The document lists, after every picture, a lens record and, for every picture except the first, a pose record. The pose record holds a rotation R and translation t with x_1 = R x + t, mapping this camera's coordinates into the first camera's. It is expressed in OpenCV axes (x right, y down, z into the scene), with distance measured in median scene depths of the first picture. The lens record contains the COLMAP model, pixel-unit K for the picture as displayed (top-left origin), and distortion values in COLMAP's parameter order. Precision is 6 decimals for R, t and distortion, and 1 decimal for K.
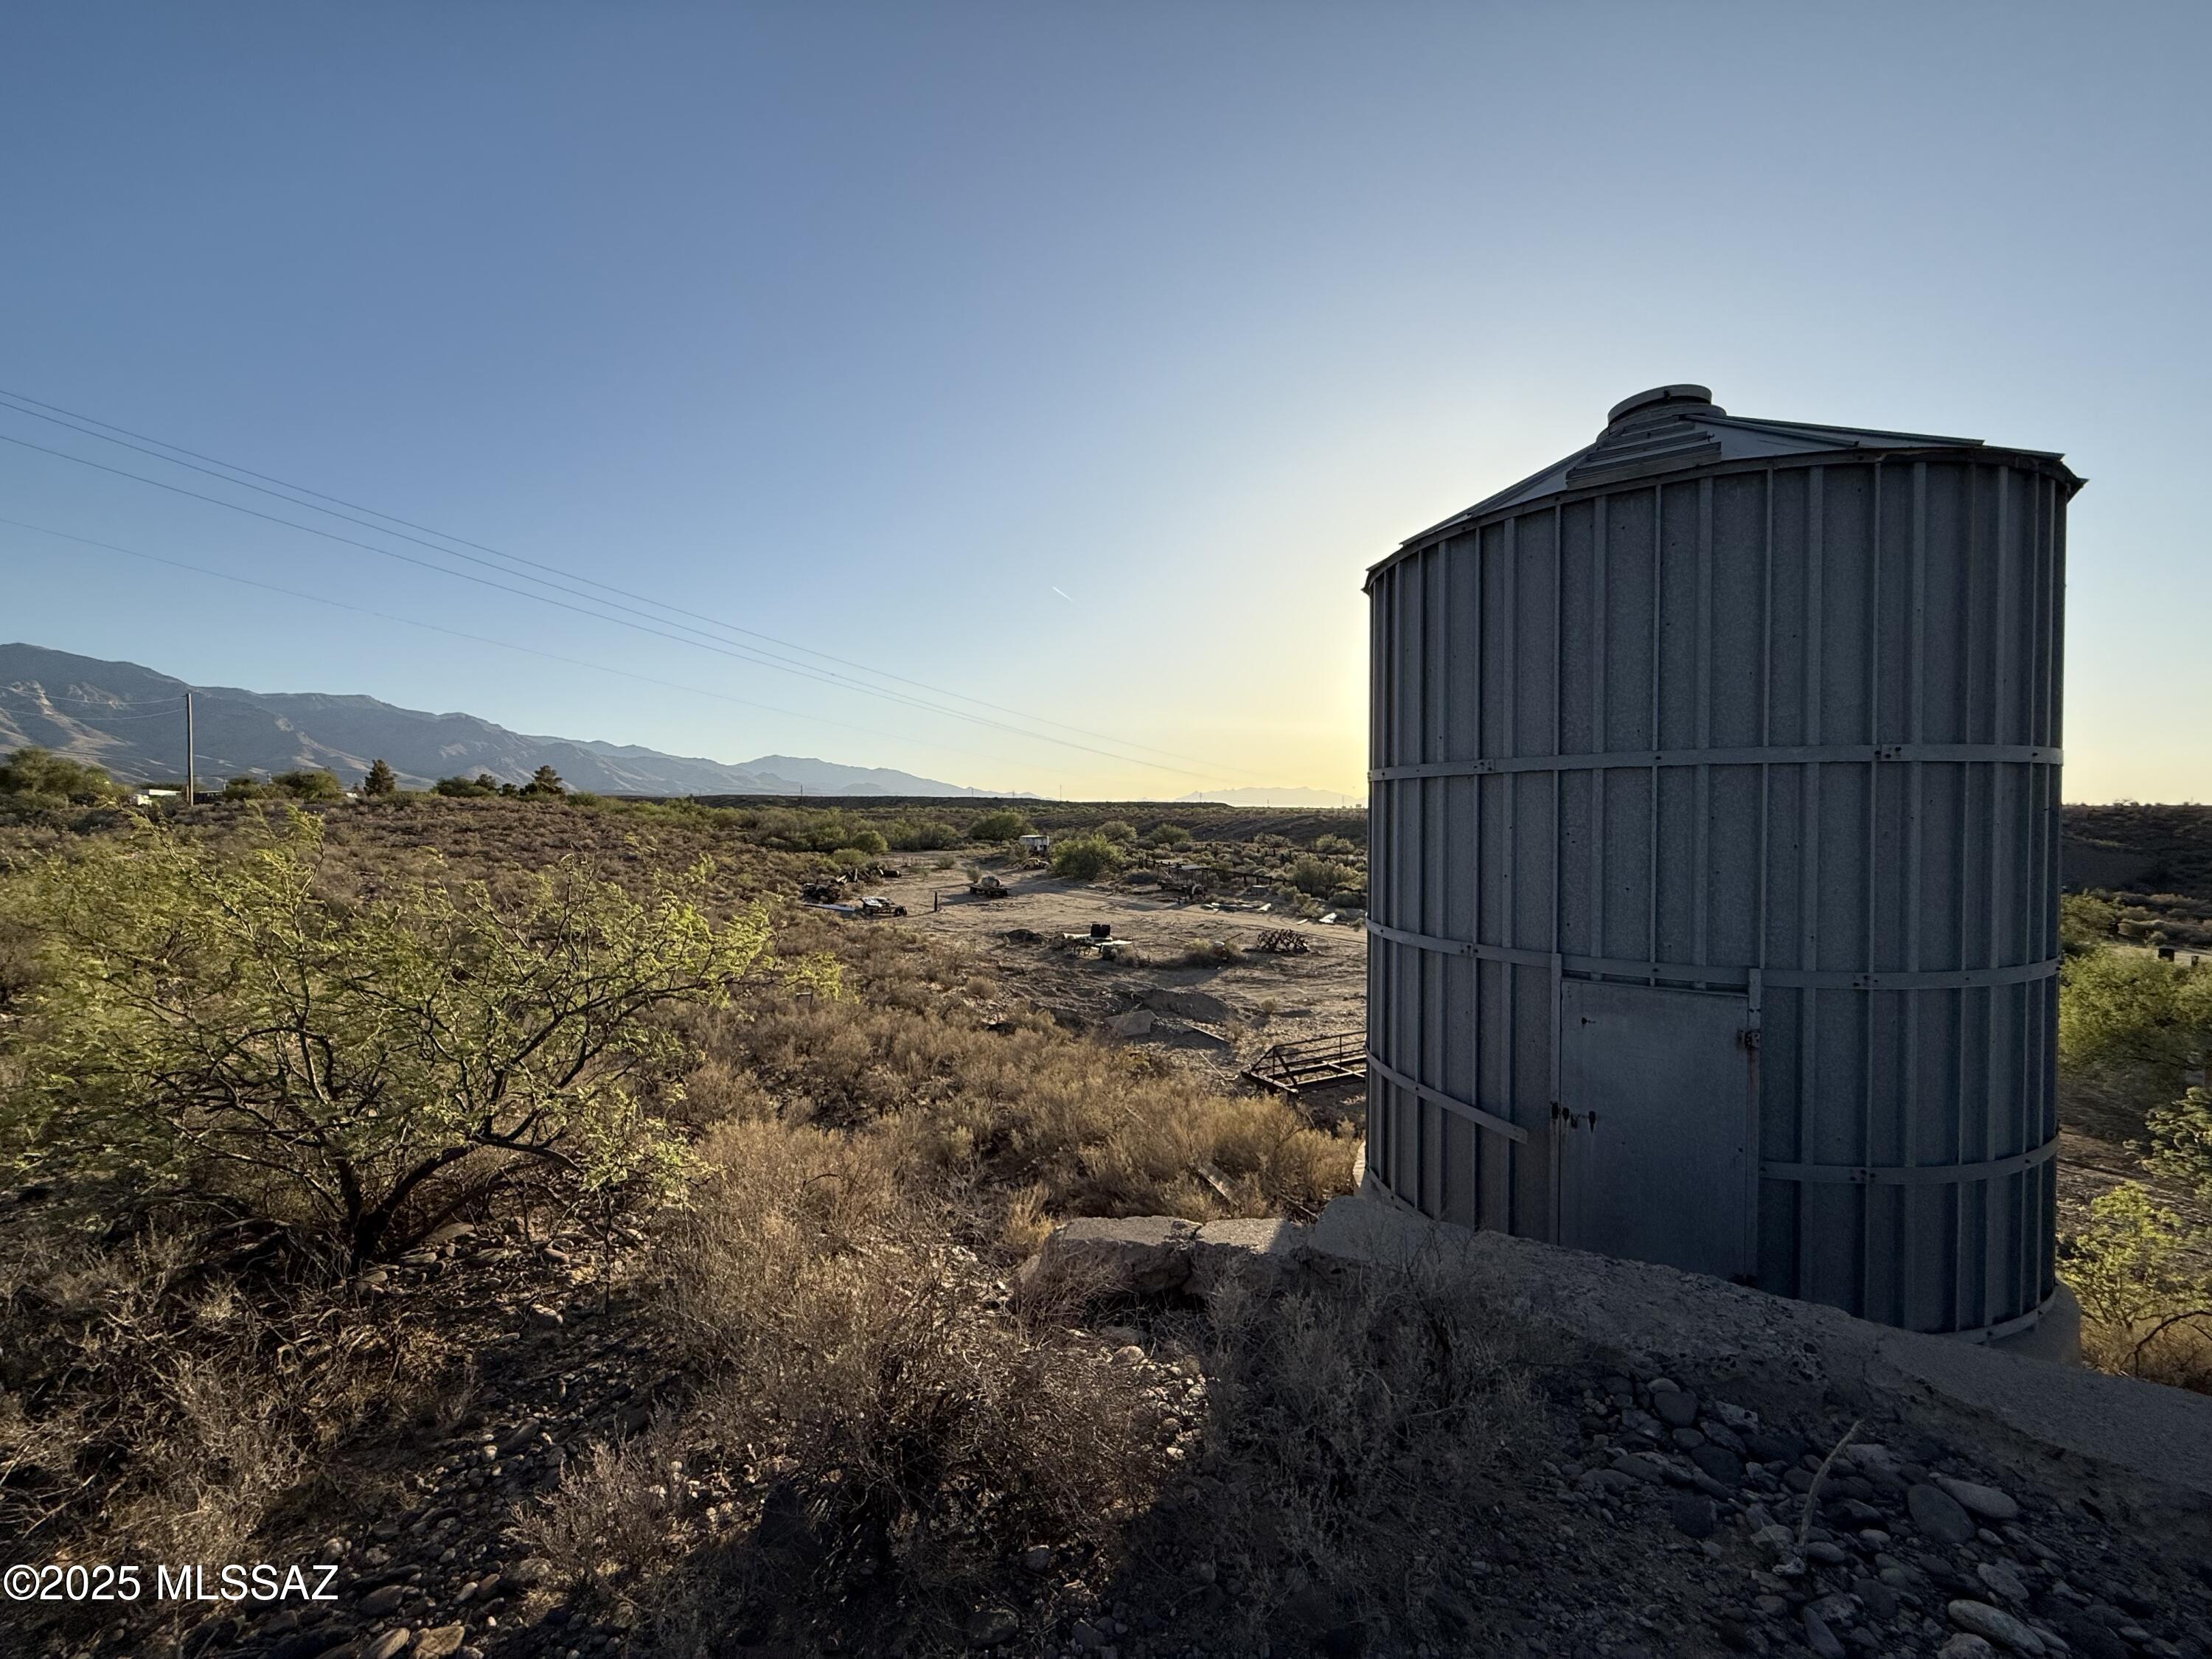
lens RADIAL K [[879.9, 0, 1102.5], [0, 879.9, 830.1], [0, 0, 1]] dist [-0.001417, 0.000391]
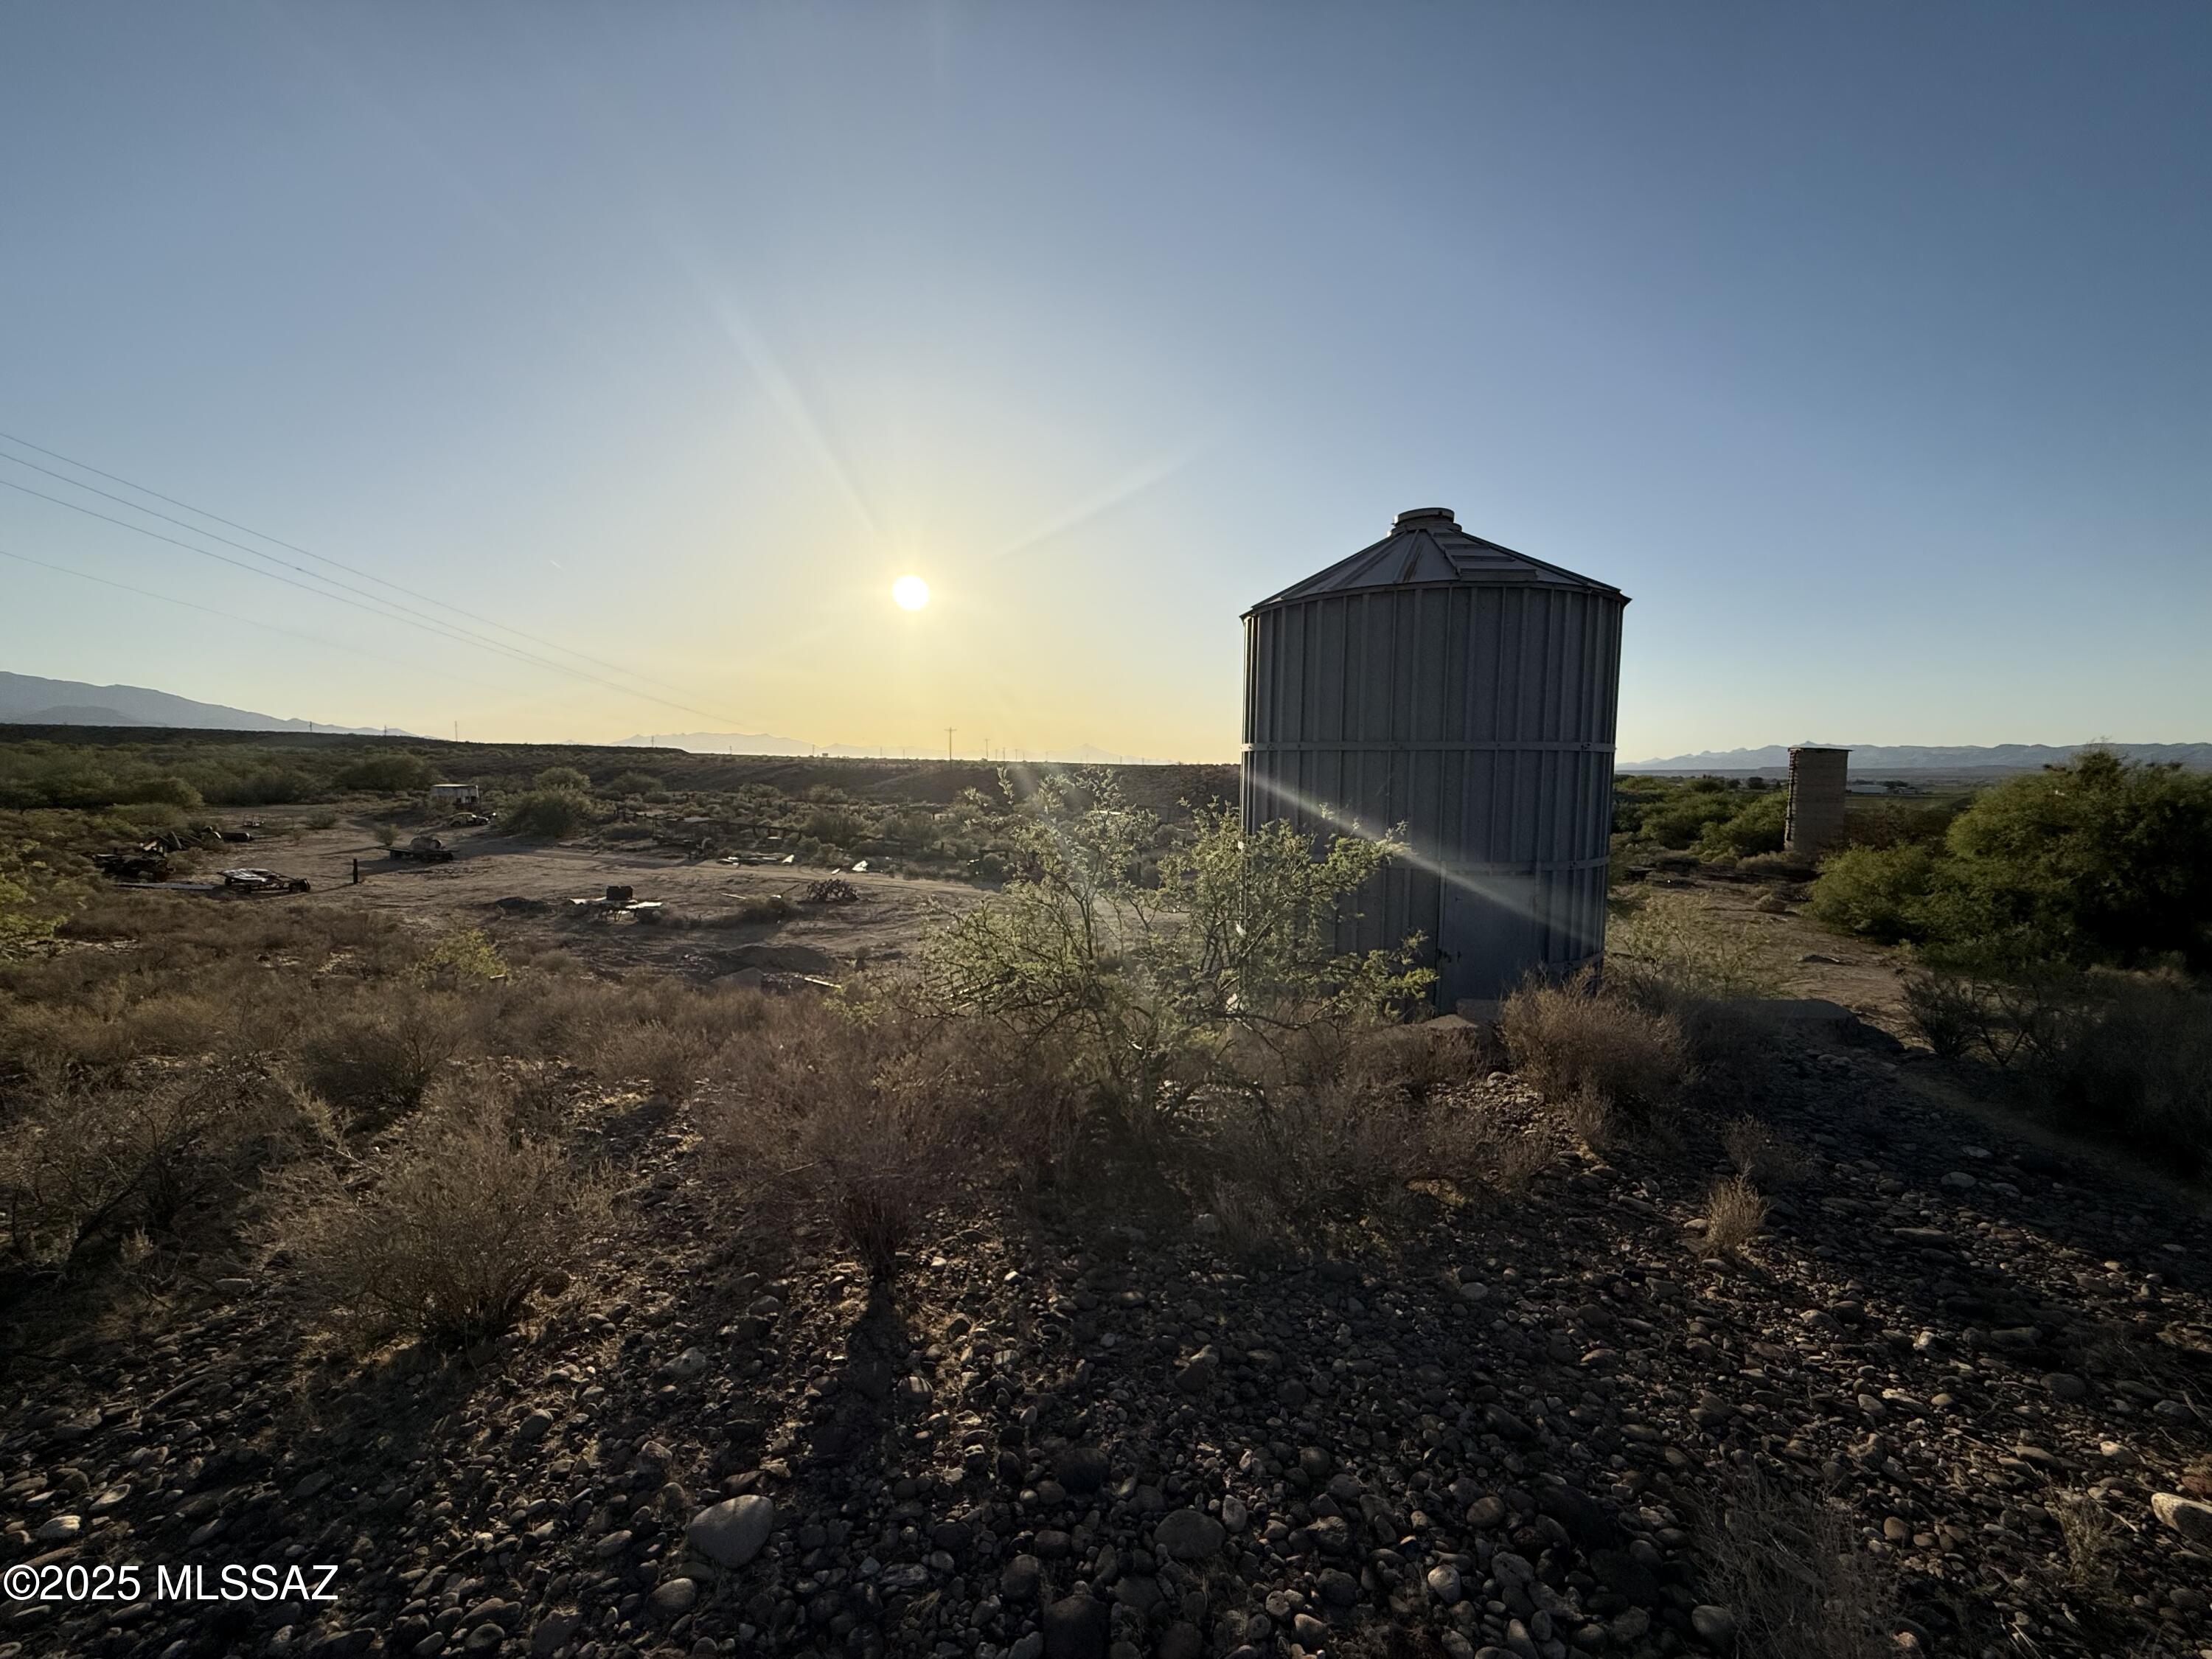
lens RADIAL K [[879.9, 0, 1106.5], [0, 879.9, 823.5], [0, 0, 1]] dist [-0.001417, 0.000391]
pose [[0.830080, -0.022349, 0.557196, -0.182325], [-0.005434, 0.998825, 0.048158, -0.000872], [-0.557618, -0.043003, 0.828983, -0.003703]]
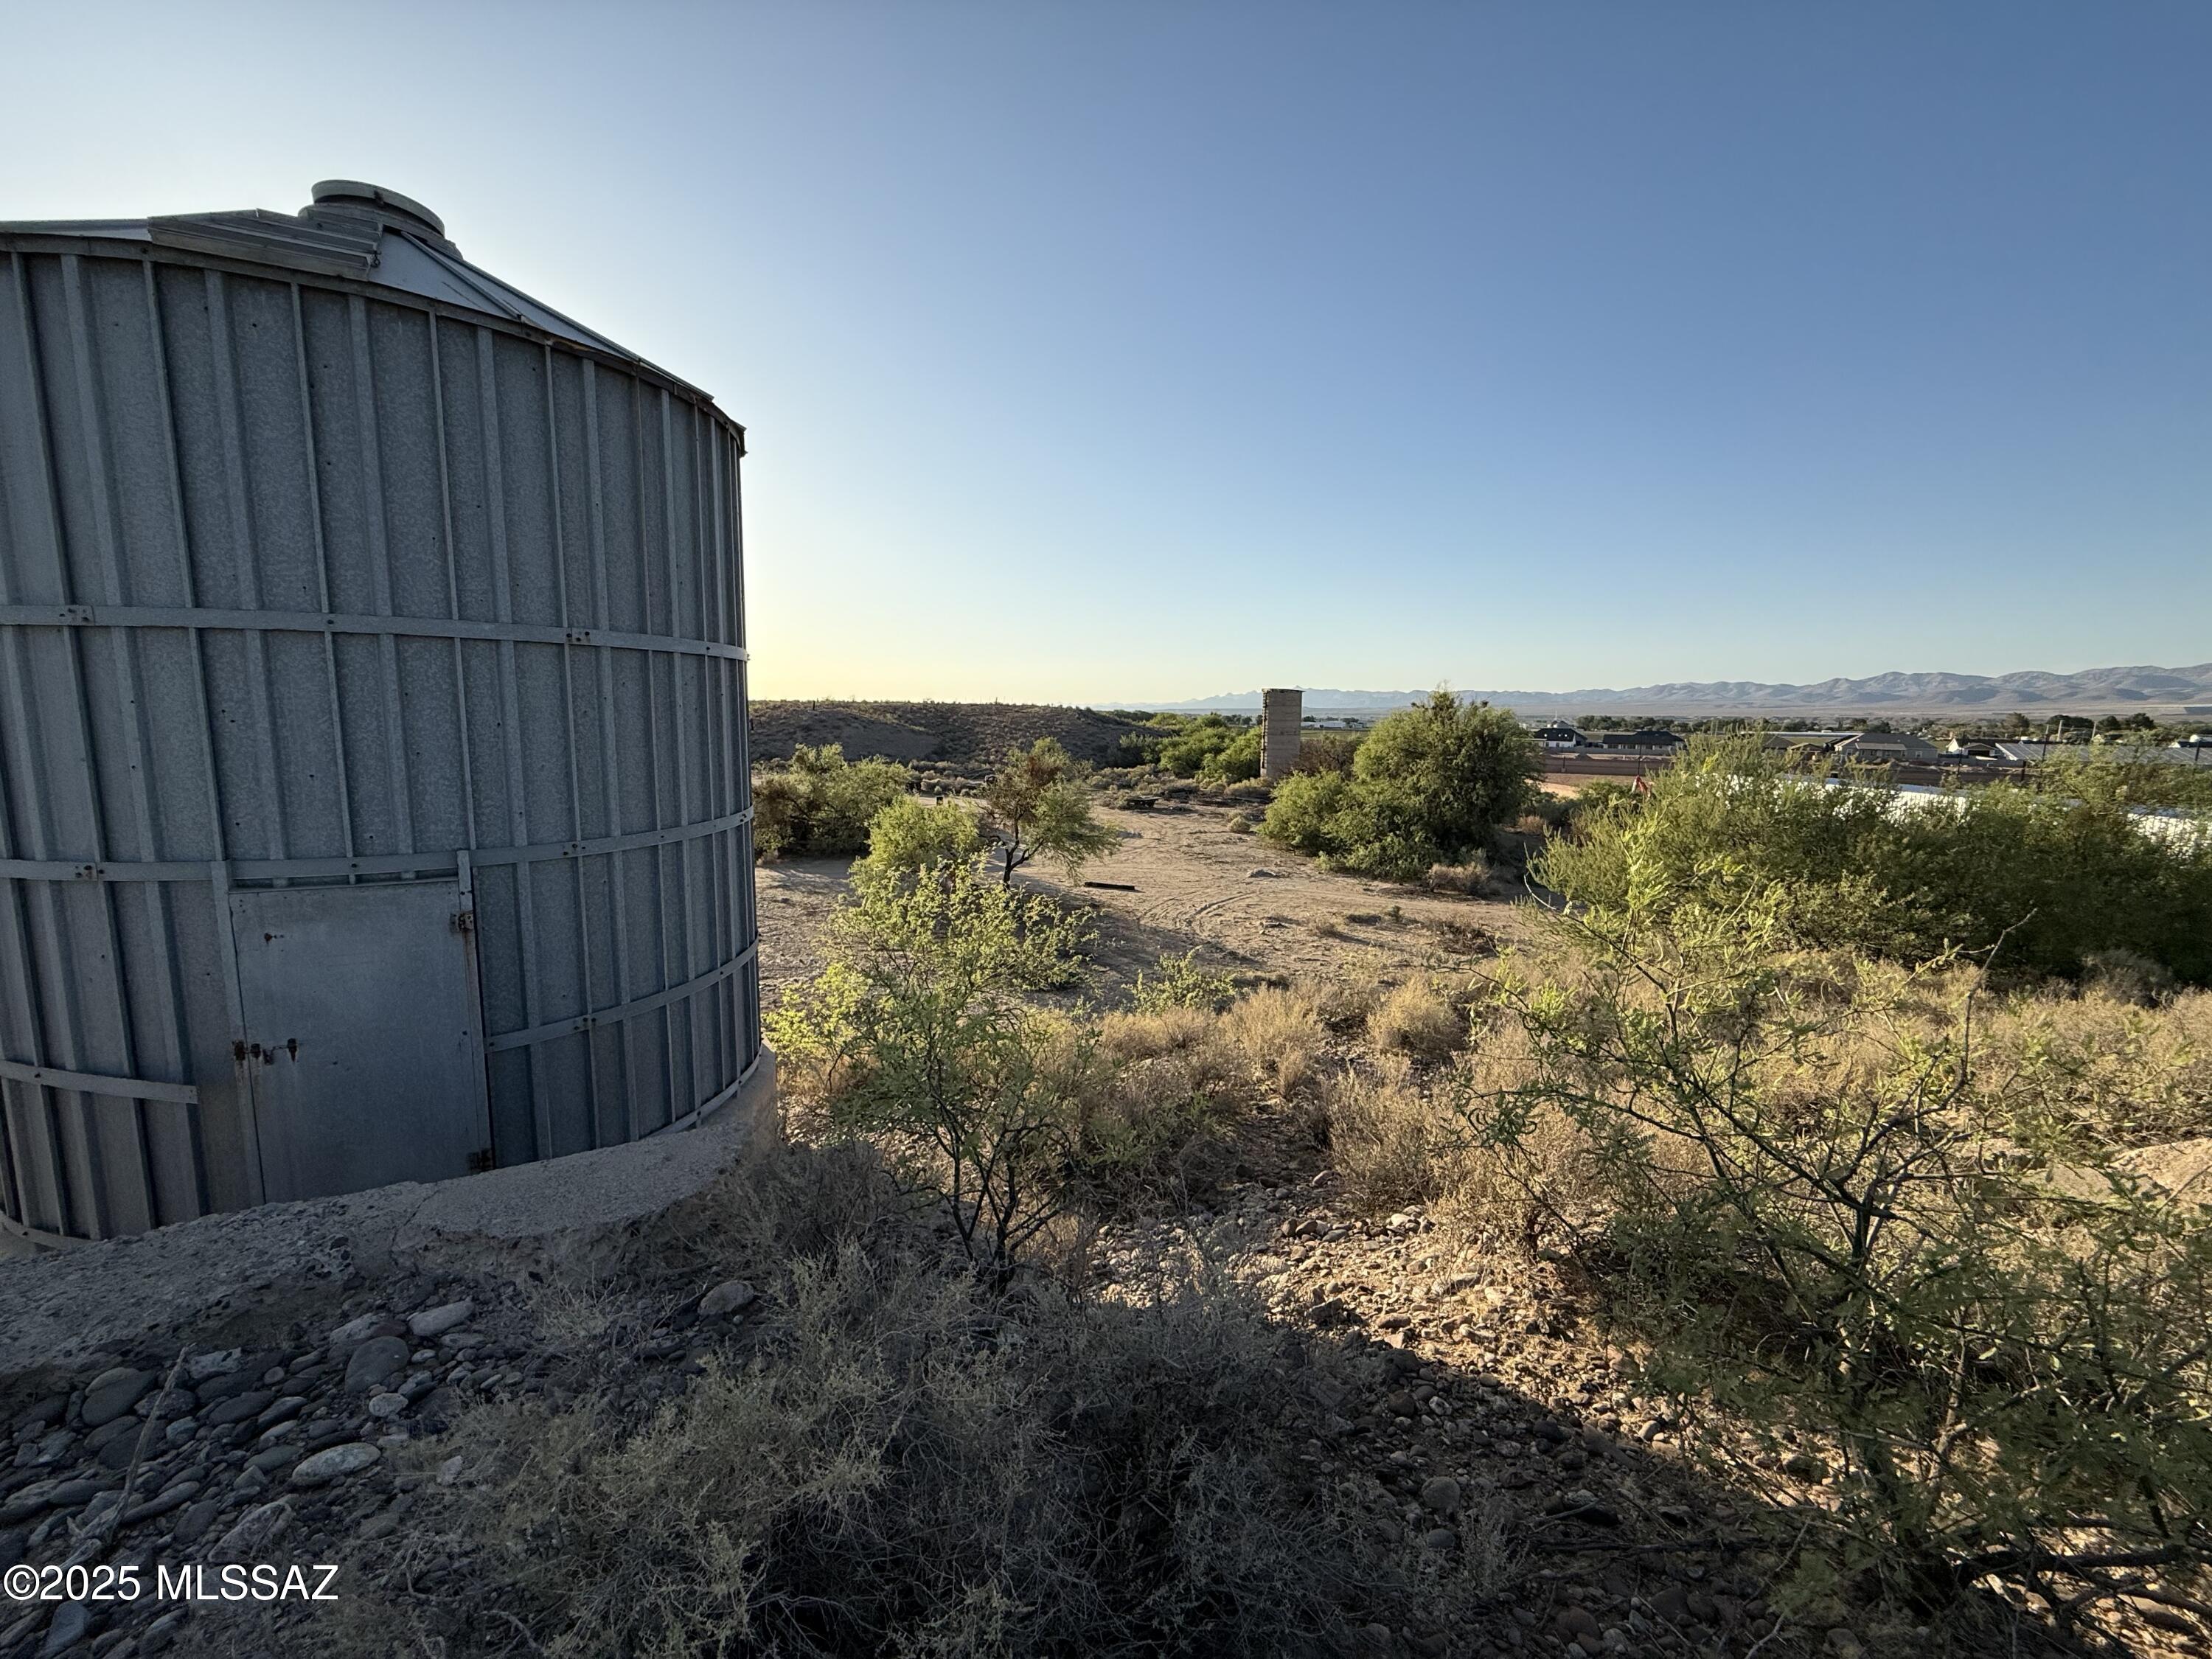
lens RADIAL K [[879.9, 0, 1104.1], [0, 879.9, 830.7], [0, 0, 1]] dist [-0.001417, 0.000391]
pose [[0.497792, -0.106000, 0.860795, 0.044736], [-0.003275, 0.992266, 0.124083, 0.002055], [-0.867290, -0.064587, 0.493595, -0.017337]]
